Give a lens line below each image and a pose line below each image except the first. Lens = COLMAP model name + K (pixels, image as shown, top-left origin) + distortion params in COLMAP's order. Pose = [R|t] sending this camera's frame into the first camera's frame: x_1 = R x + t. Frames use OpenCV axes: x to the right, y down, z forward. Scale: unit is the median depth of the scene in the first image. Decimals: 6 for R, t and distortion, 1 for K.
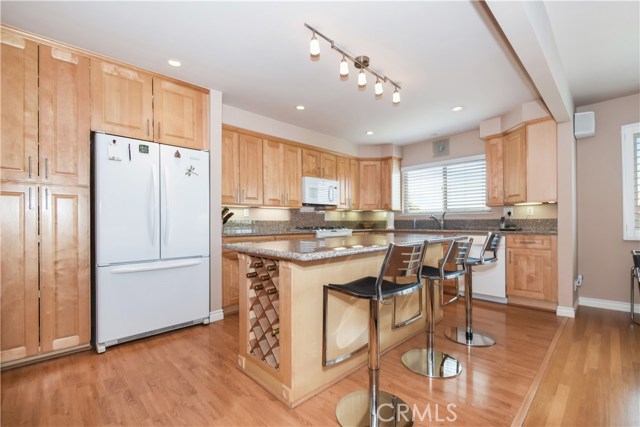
lens RADIAL K [[284.0, 0, 321.8], [0, 284.0, 224.1], [0, 0, 1]] dist [-0.000867, -0.000548]
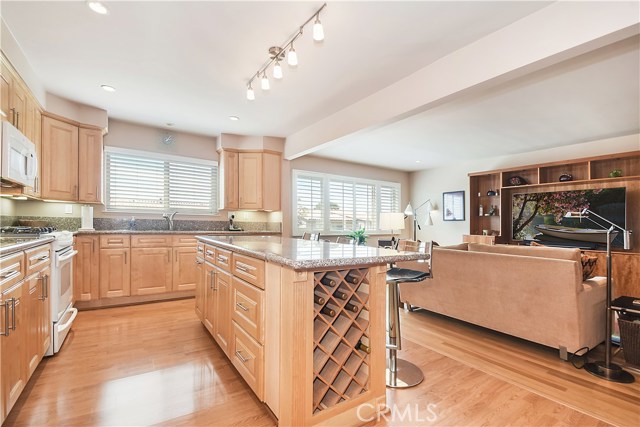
lens RADIAL K [[284.0, 0, 321.8], [0, 284.0, 224.1], [0, 0, 1]] dist [-0.000867, -0.000548]
pose [[0.163433, 0.010346, 0.986500, -0.400926], [-0.012806, 0.999883, -0.008365, -0.000388], [-0.986471, -0.011266, 0.163547, 0.375257]]
